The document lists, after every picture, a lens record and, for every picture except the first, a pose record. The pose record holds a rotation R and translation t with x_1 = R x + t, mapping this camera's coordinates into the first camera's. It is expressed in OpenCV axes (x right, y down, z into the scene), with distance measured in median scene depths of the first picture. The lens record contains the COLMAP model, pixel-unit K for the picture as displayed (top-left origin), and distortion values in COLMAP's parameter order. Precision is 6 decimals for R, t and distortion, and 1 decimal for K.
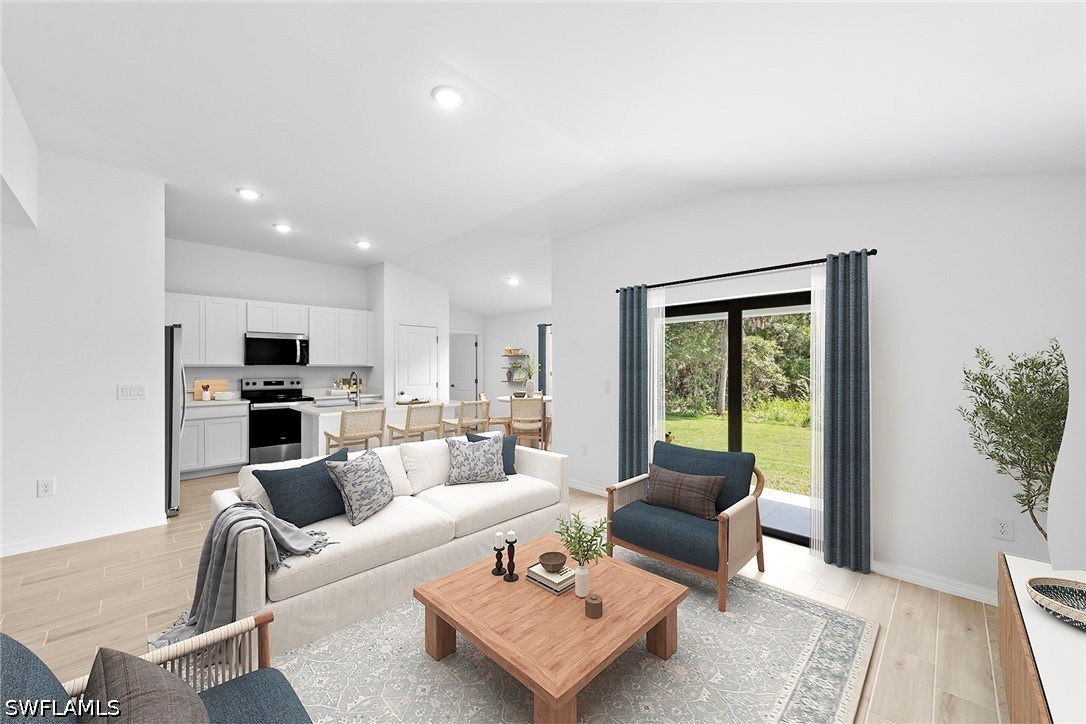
lens RADIAL K [[415.0, 0, 545.3], [0, 415.0, 366.8], [0, 0, 1]] dist [0.012590, 0.000041]
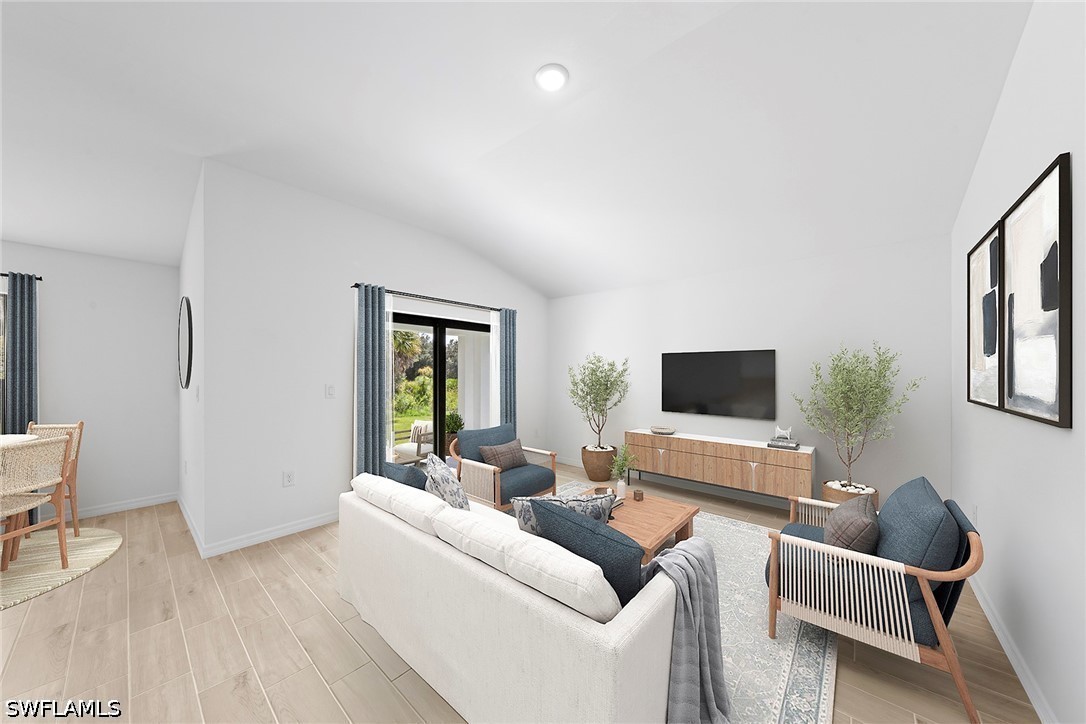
lens RADIAL K [[366.2, 0, 545.5], [0, 366.2, 368.0], [0, 0, 1]] dist [-0.000152, -0.000003]
pose [[-0.065711, 0.006302, 0.997819, -0.541914], [0.000867, 0.999980, -0.006259, 0.001619], [-0.997838, 0.000454, -0.065715, 0.544444]]
